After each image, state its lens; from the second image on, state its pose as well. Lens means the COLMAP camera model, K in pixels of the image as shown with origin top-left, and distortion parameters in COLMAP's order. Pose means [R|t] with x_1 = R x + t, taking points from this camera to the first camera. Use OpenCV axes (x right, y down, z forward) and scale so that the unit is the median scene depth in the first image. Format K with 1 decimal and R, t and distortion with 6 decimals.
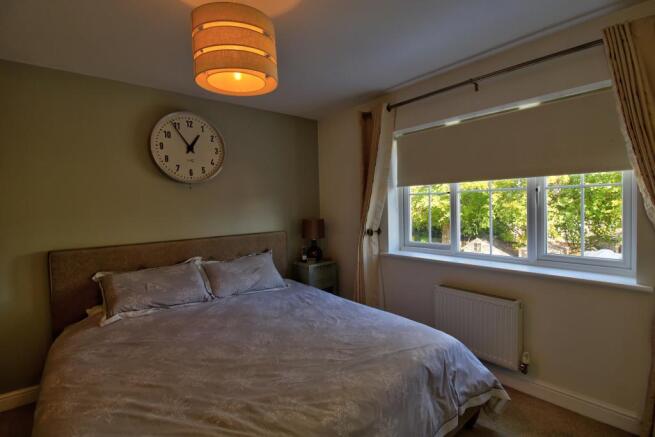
lens RADIAL K [[308.7, 0, 334.7], [0, 308.7, 213.3], [0, 0, 1]] dist [0.000635, -0.013538]
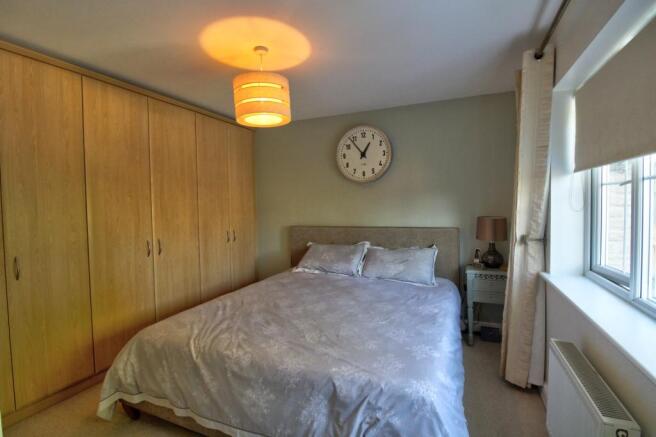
lens RADIAL K [[309.2, 0, 335.2], [0, 309.2, 213.3], [0, 0, 1]] dist [0.000635, -0.013538]
pose [[0.445863, 0.047983, -0.893814, 0.683468], [-0.018069, 0.998841, 0.044608, -0.028937], [0.894919, -0.003739, 0.446214, 0.372395]]
